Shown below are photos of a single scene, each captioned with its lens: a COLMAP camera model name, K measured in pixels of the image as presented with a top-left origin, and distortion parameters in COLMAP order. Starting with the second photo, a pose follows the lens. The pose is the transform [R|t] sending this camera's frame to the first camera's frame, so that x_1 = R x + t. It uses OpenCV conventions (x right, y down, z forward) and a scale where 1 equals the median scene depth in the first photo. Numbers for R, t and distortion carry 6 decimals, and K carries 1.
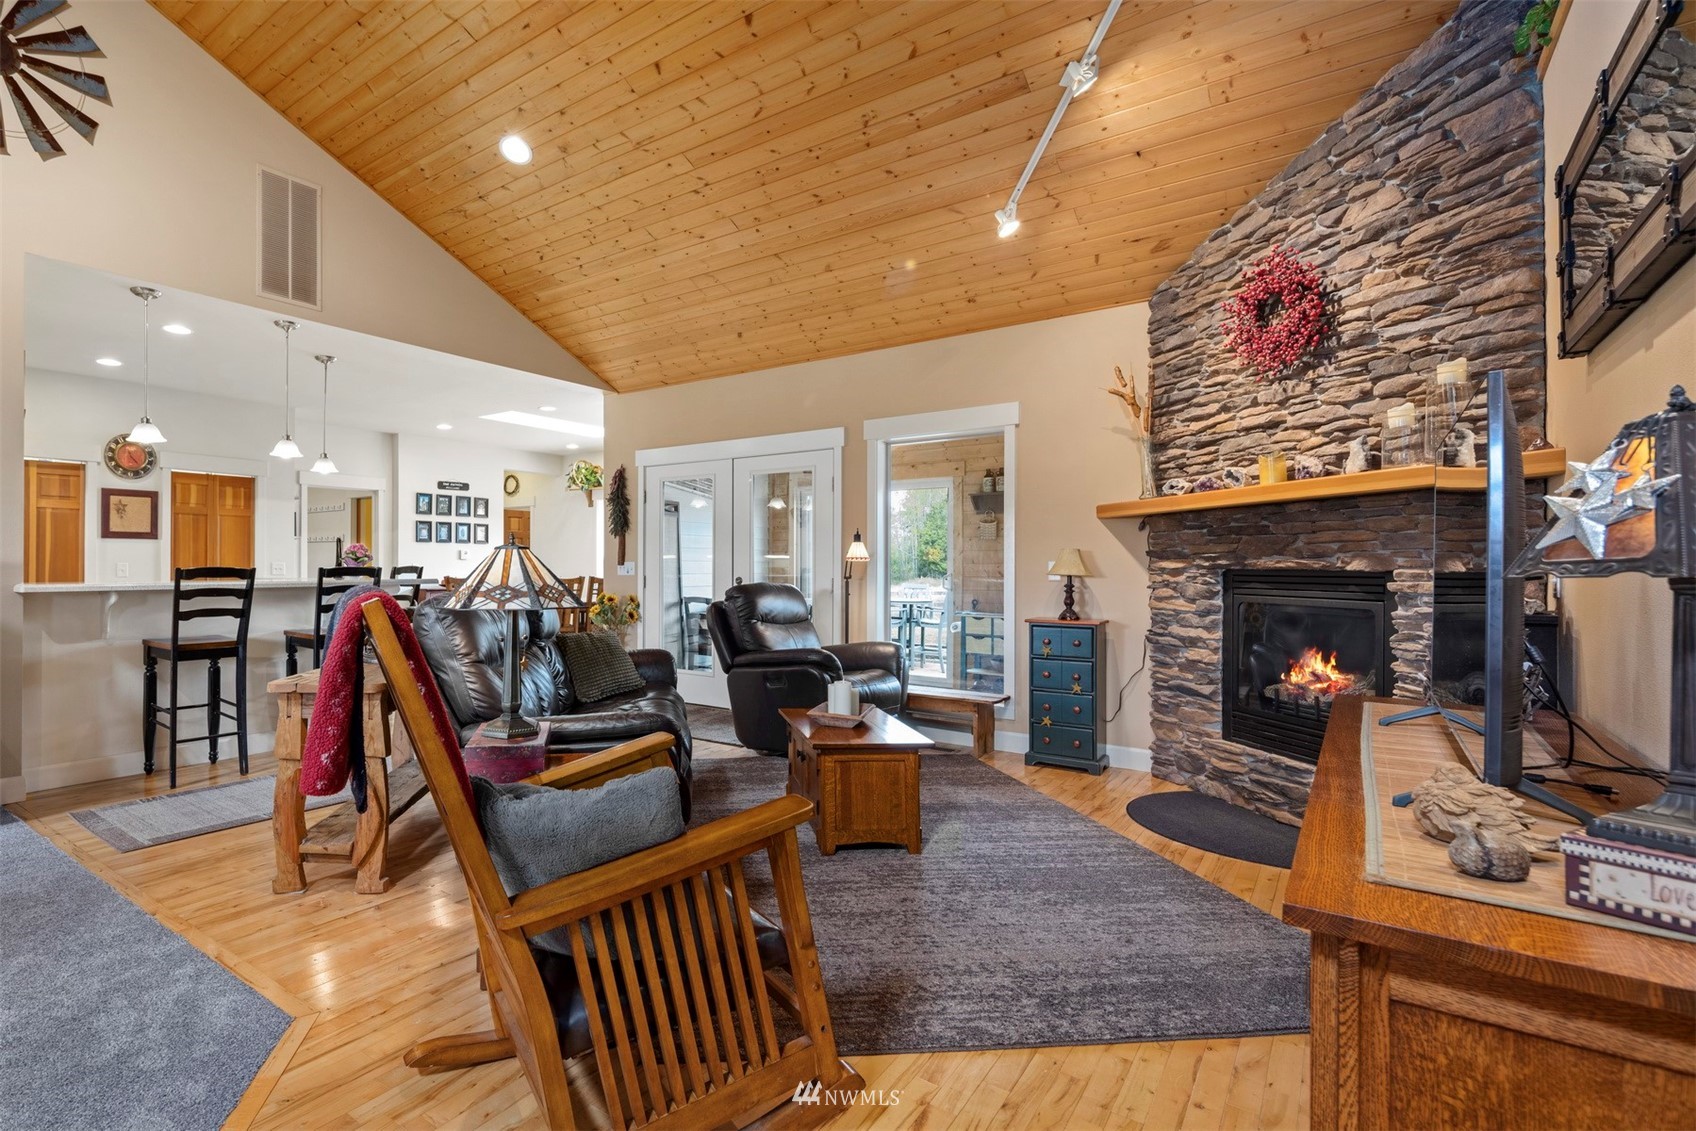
lens RADIAL K [[822.4, 0, 690.5], [0, 822.4, 564.8], [0, 0, 1]] dist [0.007827, -0.006549]
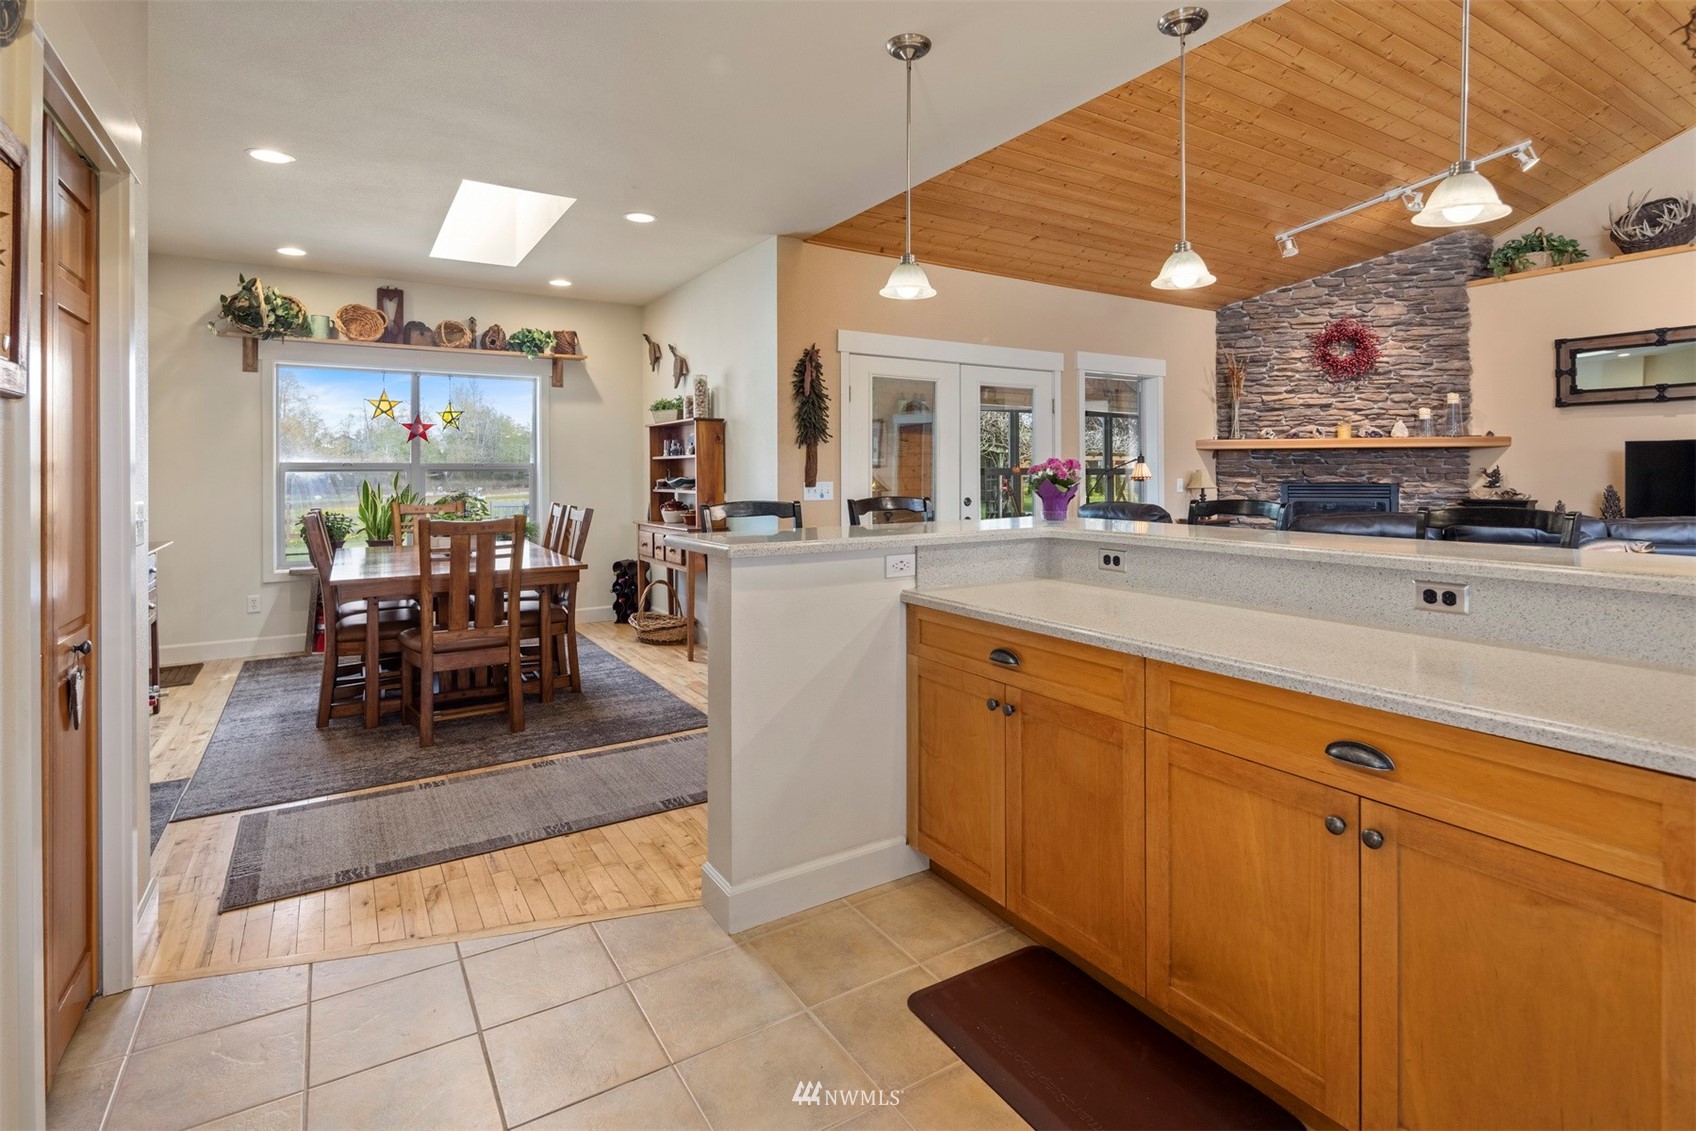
lens RADIAL K [[822.4, 0, 857.7], [0, 822.4, 470.5], [0, 0, 1]] dist [0.007827, -0.006549]
pose [[0.319940, -0.001640, 0.947436, -1.223883], [0.002709, 0.999996, 0.000816, -0.023248], [-0.947434, 0.002306, 0.319943, 1.232391]]
